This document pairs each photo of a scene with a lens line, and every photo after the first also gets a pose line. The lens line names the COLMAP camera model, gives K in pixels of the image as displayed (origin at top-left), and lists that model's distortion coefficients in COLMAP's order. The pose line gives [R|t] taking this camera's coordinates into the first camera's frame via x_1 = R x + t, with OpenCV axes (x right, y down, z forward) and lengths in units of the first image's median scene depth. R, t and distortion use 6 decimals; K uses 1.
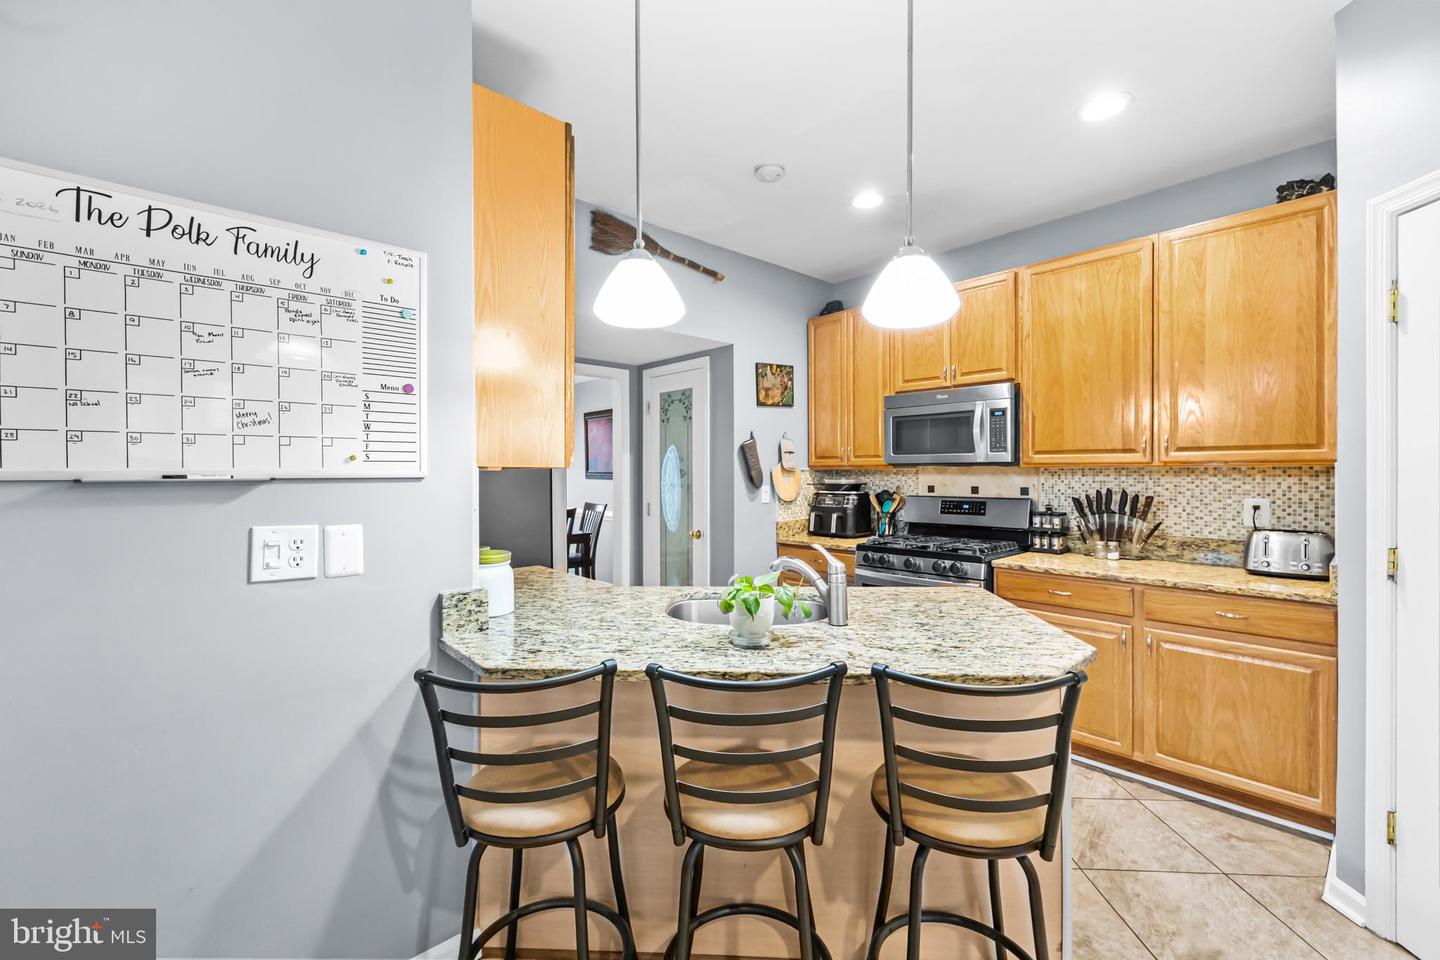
lens RADIAL K [[611.6, 0, 716.5], [0, 611.6, 475.2], [0, 0, 1]] dist [-0.000889, -0.000315]
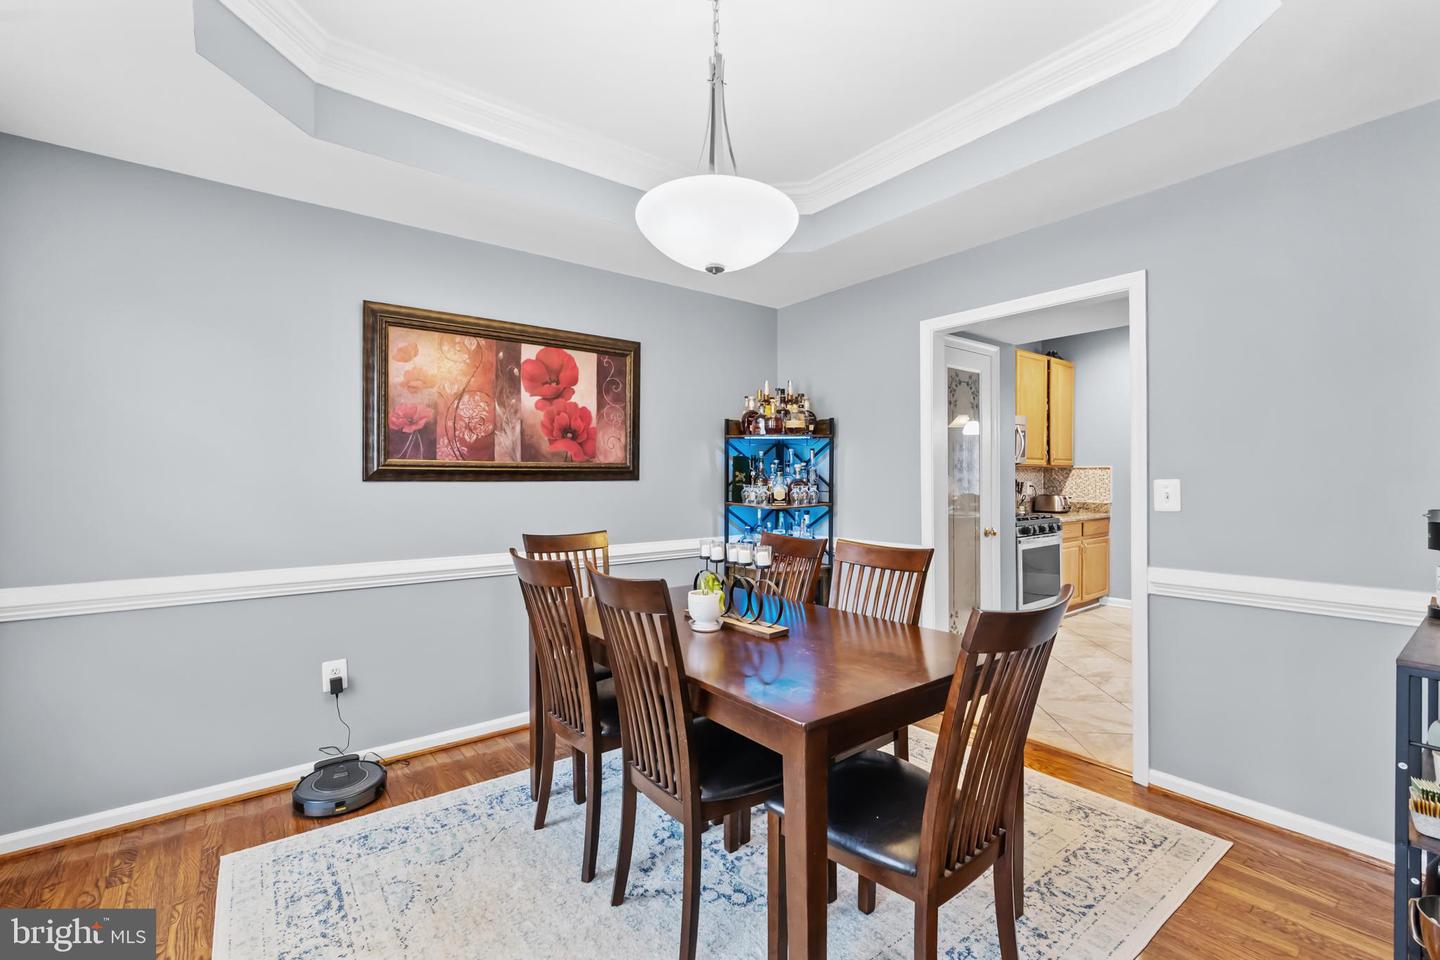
lens RADIAL K [[611.6, 0, 722.8], [0, 611.6, 482.7], [0, 0, 1]] dist [-0.000889, -0.000315]
pose [[0.071533, -0.005503, 0.997423, -1.301521], [0.004892, 0.999975, 0.005166, 0.020701], [-0.997426, 0.004509, 0.071558, 1.727891]]
